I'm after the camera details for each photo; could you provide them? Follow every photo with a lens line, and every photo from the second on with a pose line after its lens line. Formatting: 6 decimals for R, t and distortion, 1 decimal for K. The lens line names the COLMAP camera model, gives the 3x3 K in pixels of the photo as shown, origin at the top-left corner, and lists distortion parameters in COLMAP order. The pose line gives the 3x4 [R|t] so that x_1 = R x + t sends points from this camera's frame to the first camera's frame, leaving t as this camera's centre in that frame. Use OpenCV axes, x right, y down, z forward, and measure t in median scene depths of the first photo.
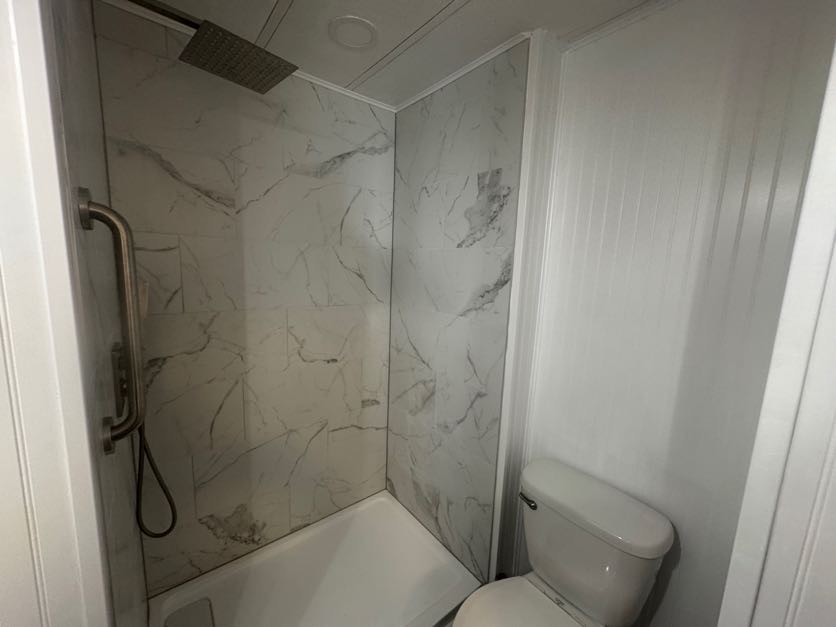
lens RADIAL K [[331.5, 0, 417.3], [0, 331.5, 314.1], [0, 0, 1]] dist [-0.002833, 0.000452]
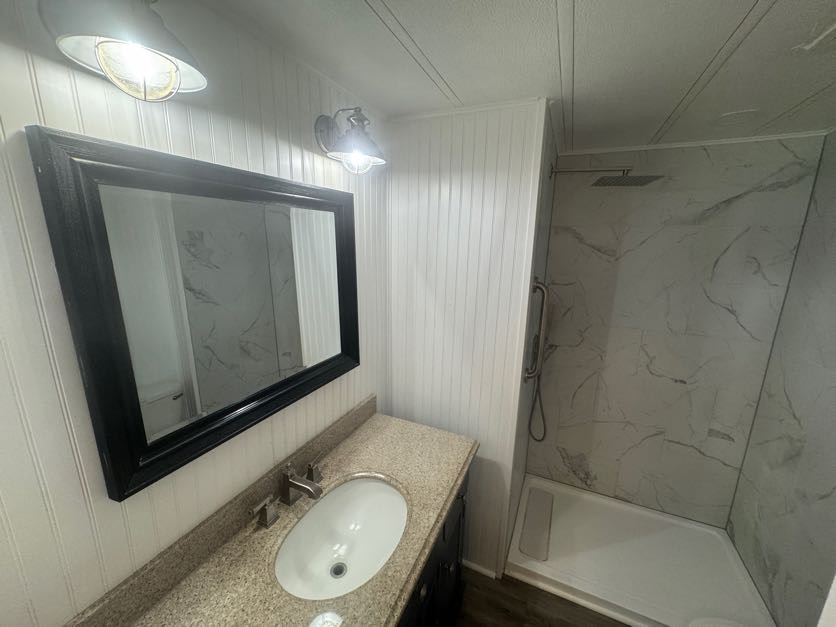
lens RADIAL K [[331.5, 0, 417.3], [0, 331.5, 314.1], [0, 0, 1]] dist [-0.002833, 0.000452]
pose [[0.446357, 0.161419, -0.880176, 0.316843], [-0.133036, 0.984636, 0.113110, -0.099903], [0.884911, 0.066607, 0.460973, -0.352433]]
